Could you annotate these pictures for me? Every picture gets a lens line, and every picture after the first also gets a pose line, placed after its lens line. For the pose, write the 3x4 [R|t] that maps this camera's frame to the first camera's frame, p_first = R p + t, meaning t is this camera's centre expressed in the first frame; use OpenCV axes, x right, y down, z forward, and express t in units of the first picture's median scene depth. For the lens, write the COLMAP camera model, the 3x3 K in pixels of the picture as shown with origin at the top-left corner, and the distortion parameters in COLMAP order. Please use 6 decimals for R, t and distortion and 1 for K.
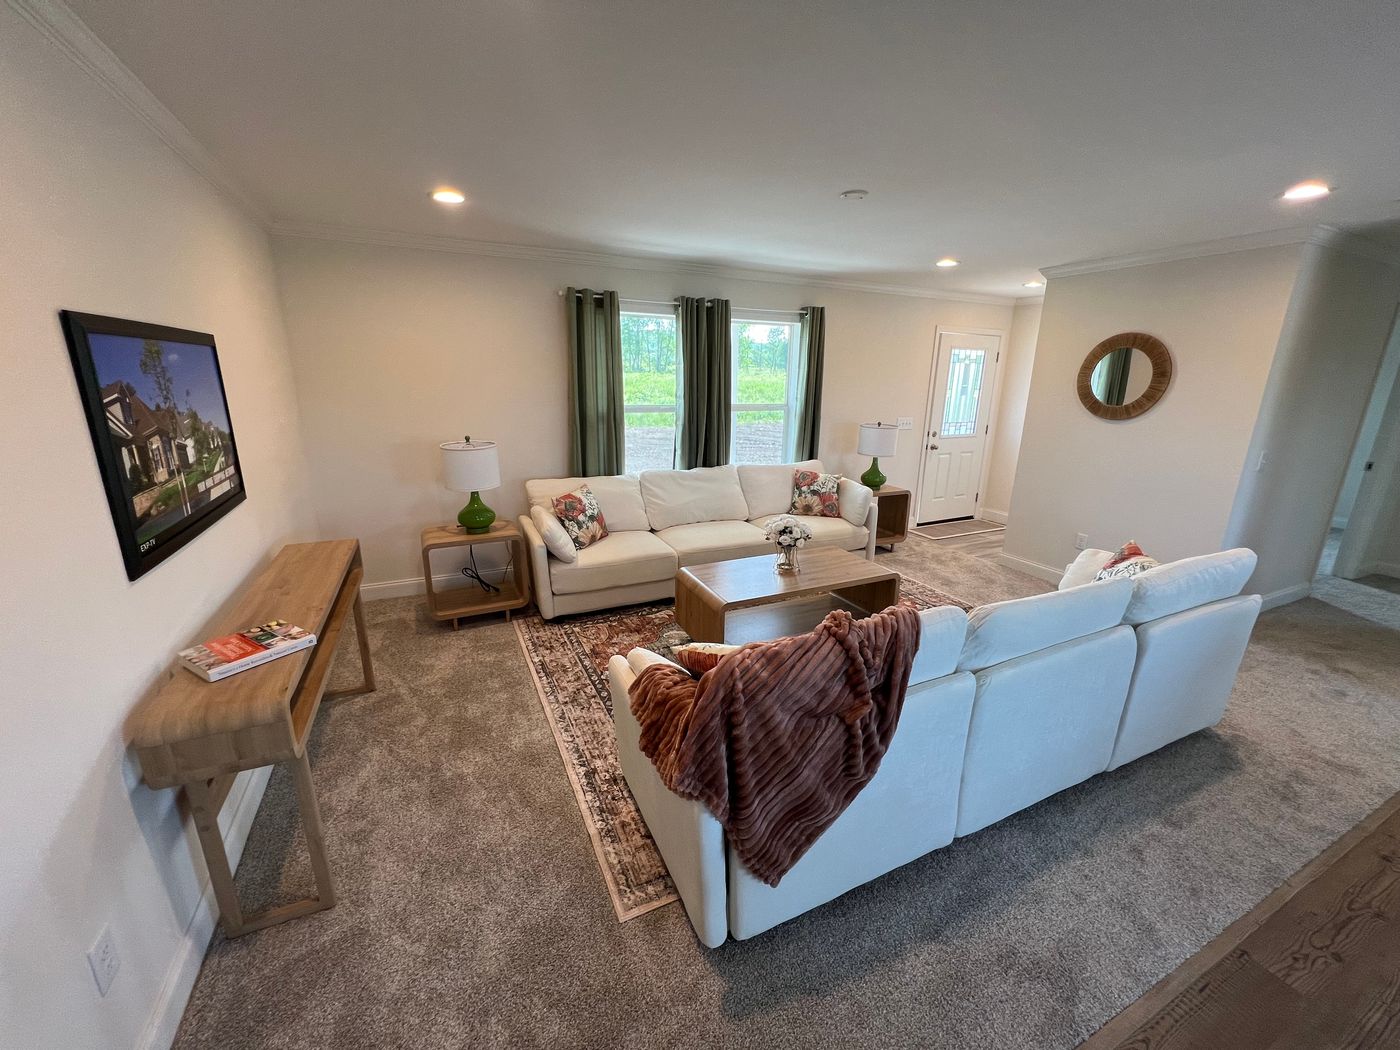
lens RADIAL K [[559.8, 0, 700.5], [0, 559.8, 525.5], [0, 0, 1]] dist [0.001434, 0.000074]
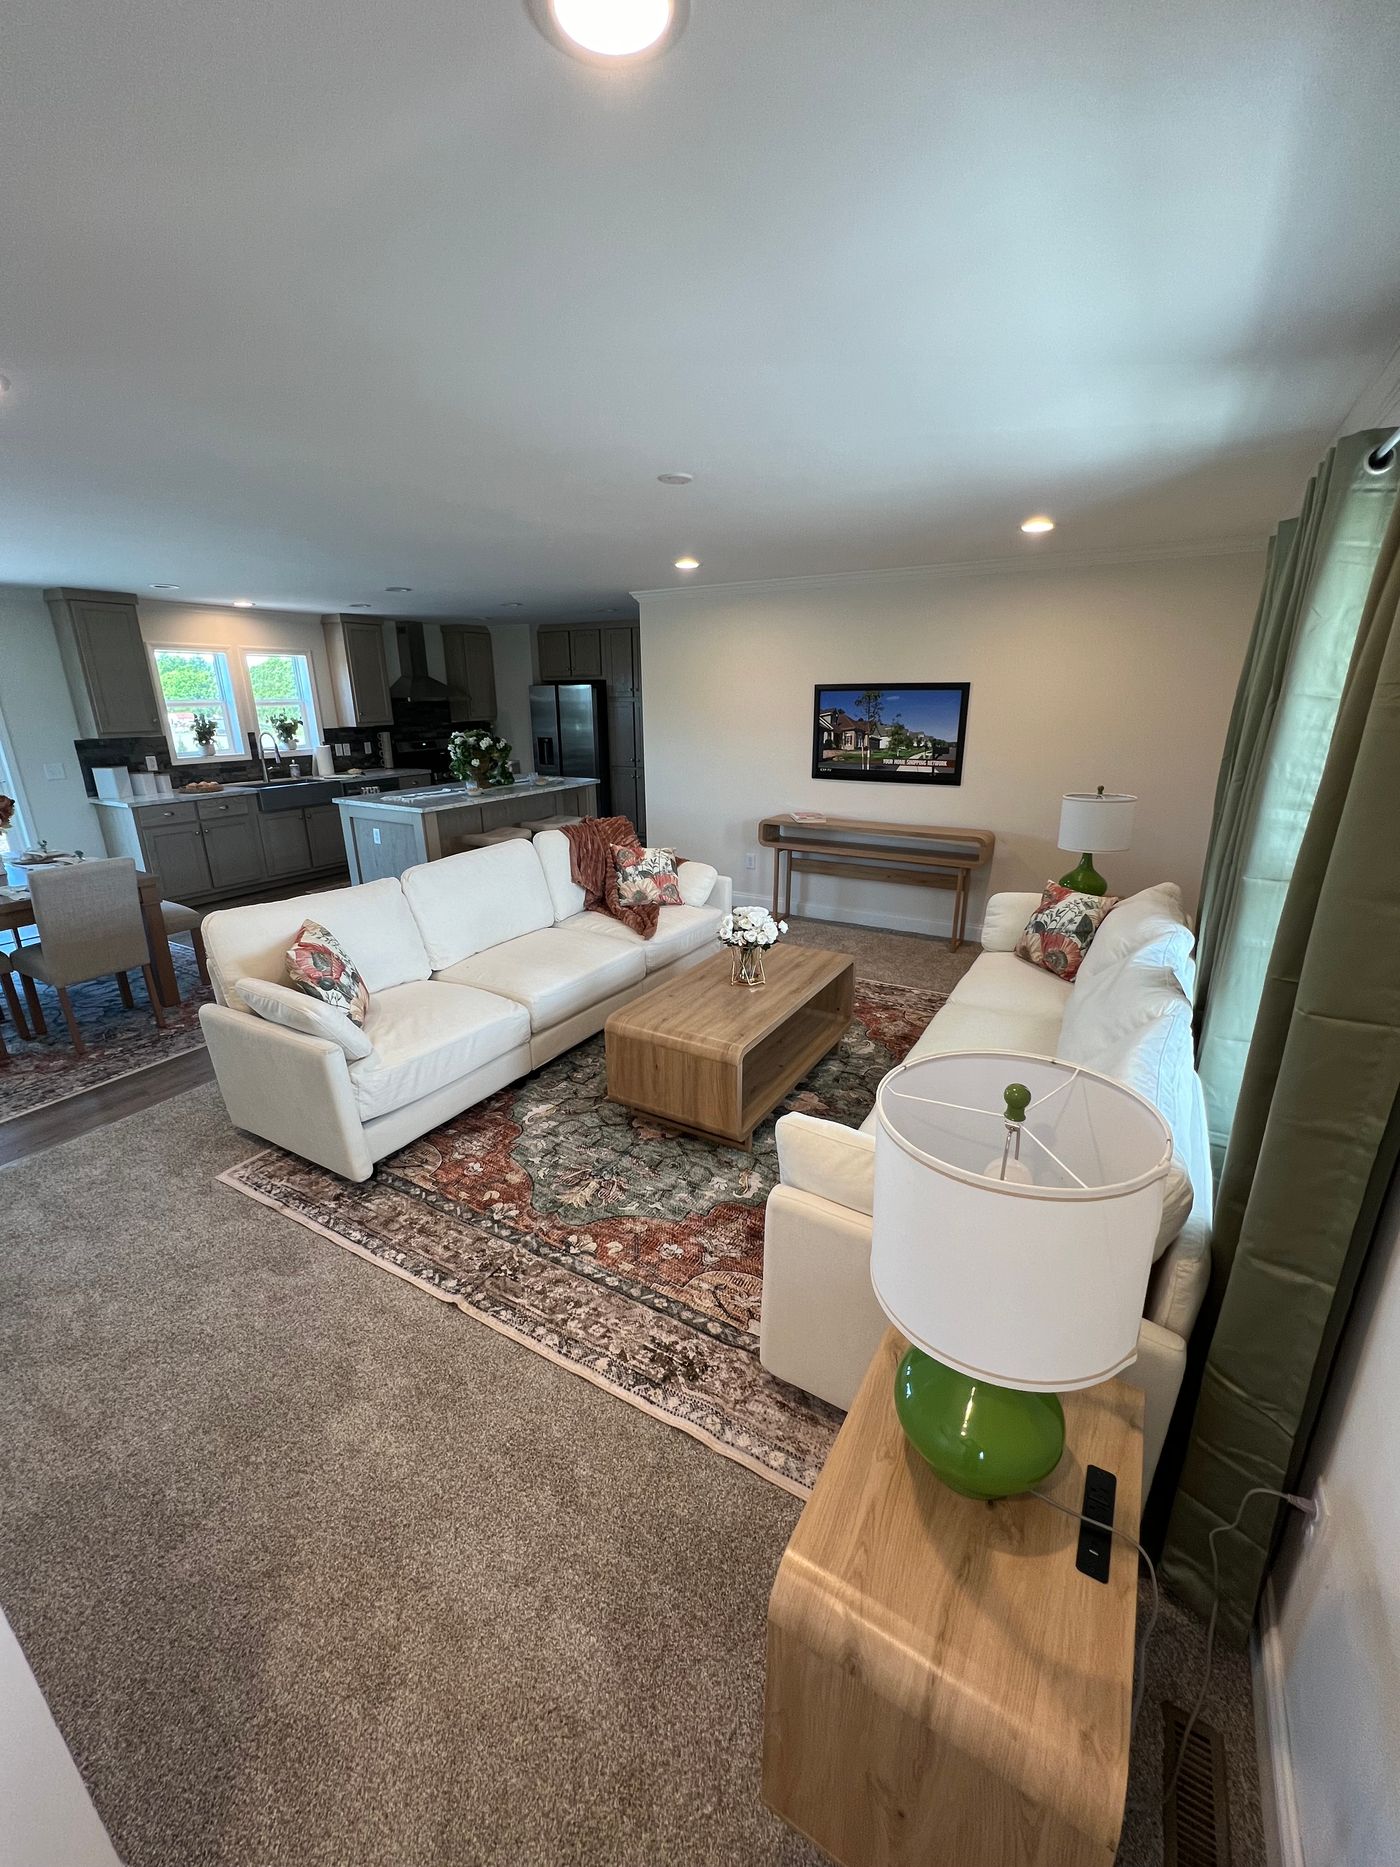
lens RADIAL K [[746.6, 0, 697.8], [0, 746.6, 937.4], [0, 0, 1]] dist [0.001434, 0.000074]
pose [[-0.828769, 0.163871, -0.535059, 1.300171], [-0.152343, 0.853974, 0.497514, -0.799893], [0.538454, 0.493837, -0.682783, 2.907031]]
